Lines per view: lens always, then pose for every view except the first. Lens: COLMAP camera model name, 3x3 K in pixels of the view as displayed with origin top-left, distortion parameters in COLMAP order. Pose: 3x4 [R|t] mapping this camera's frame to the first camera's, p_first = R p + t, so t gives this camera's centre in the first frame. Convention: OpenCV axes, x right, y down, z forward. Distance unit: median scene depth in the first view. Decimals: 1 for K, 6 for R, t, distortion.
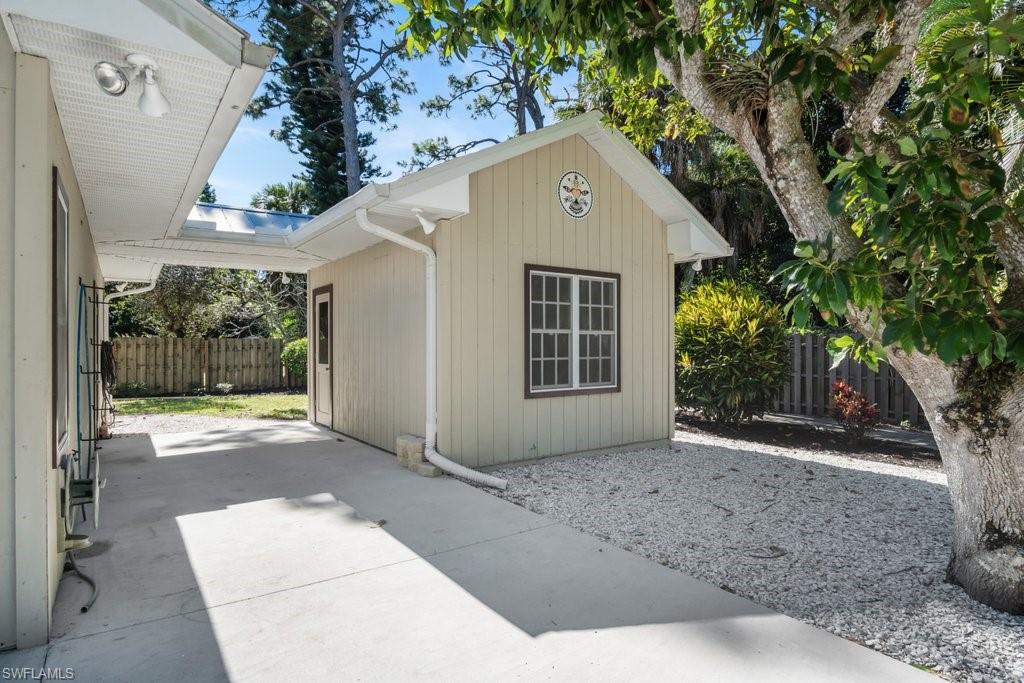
lens RADIAL K [[534.1, 0, 512.0], [0, 534.1, 341.5], [0, 0, 1]] dist [-0.031735, -0.000399]
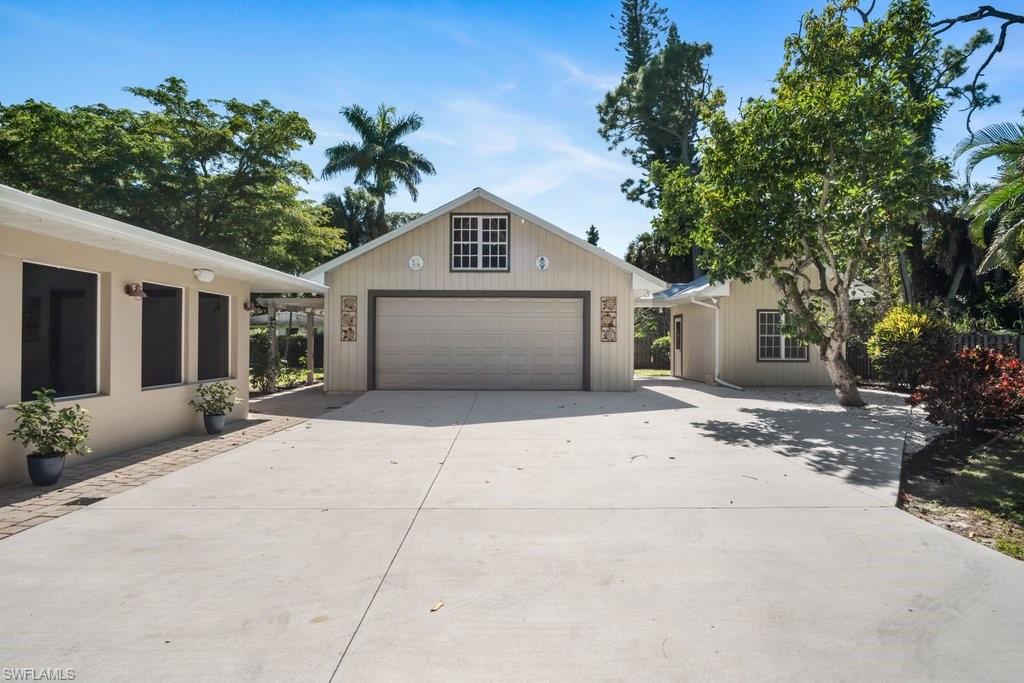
lens RADIAL K [[534.1, 0, 512.0], [0, 534.1, 341.5], [0, 0, 1]] dist [-0.031735, -0.000399]
pose [[0.806282, 0.005564, -0.591505, 0.406018], [-0.001774, 0.999974, 0.006988, -0.004920], [0.591528, -0.004585, 0.806271, -1.218467]]
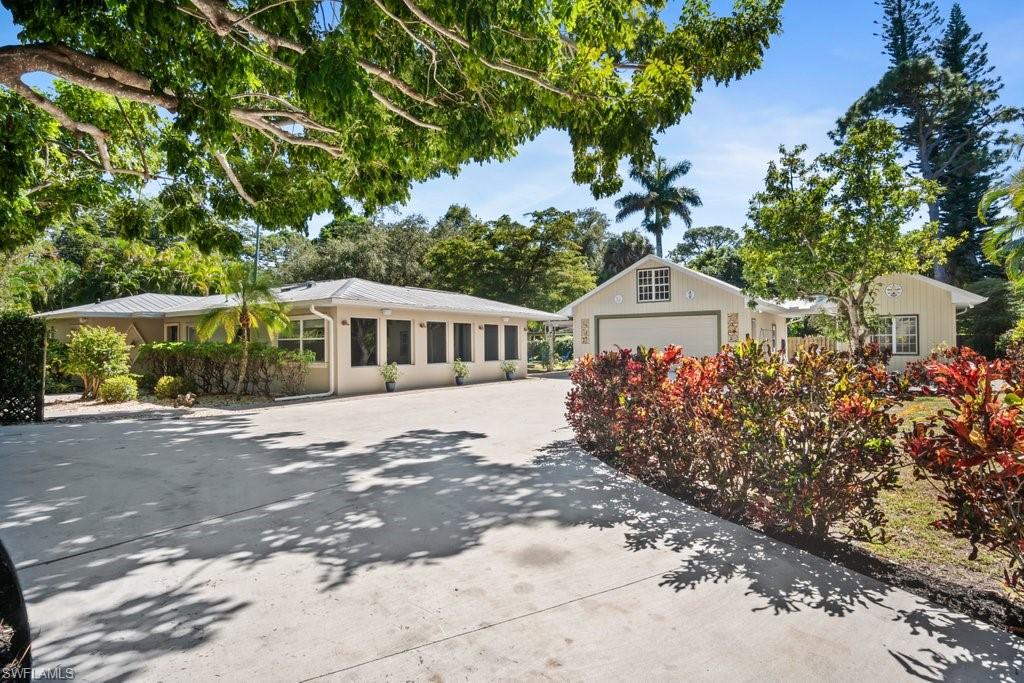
lens RADIAL K [[534.1, 0, 512.0], [0, 534.1, 341.5], [0, 0, 1]] dist [-0.031735, -0.000399]
pose [[0.306075, -0.009879, -0.951956, 1.729161], [0.014388, 0.999880, -0.005750, 0.003682], [0.951899, -0.011937, 0.306180, -1.502883]]
